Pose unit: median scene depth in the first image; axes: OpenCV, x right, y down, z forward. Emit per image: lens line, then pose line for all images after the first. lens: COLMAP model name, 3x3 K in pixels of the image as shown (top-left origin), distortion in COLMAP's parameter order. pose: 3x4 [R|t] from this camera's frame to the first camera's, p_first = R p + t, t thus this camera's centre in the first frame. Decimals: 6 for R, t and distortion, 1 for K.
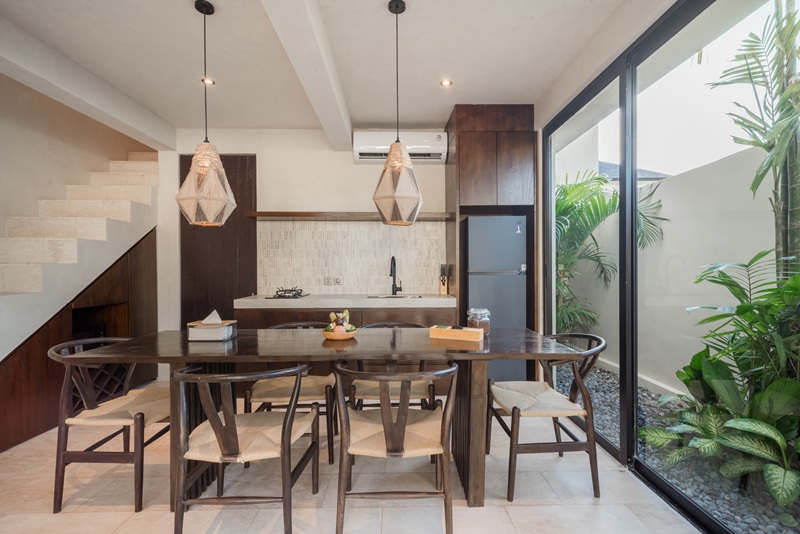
lens RADIAL K [[373.8, 0, 403.6], [0, 373.8, 268.0], [0, 0, 1]] dist [-0.012122, -0.000607]
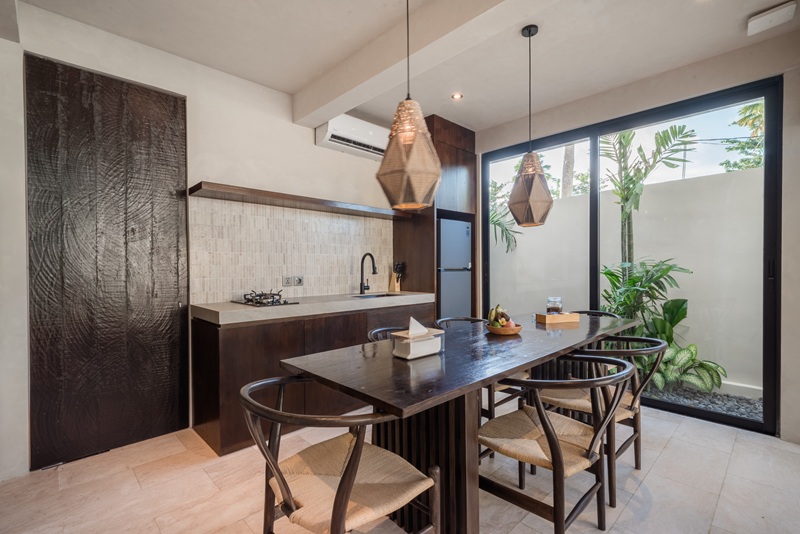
lens RADIAL K [[373.8, 0, 403.6], [0, 373.8, 268.0], [0, 0, 1]] dist [-0.012122, -0.000607]
pose [[0.730746, -0.001753, 0.682647, -0.592983], [0.000467, 0.999998, 0.002068, 0.004447], [-0.682649, -0.001192, 0.730745, 0.245637]]
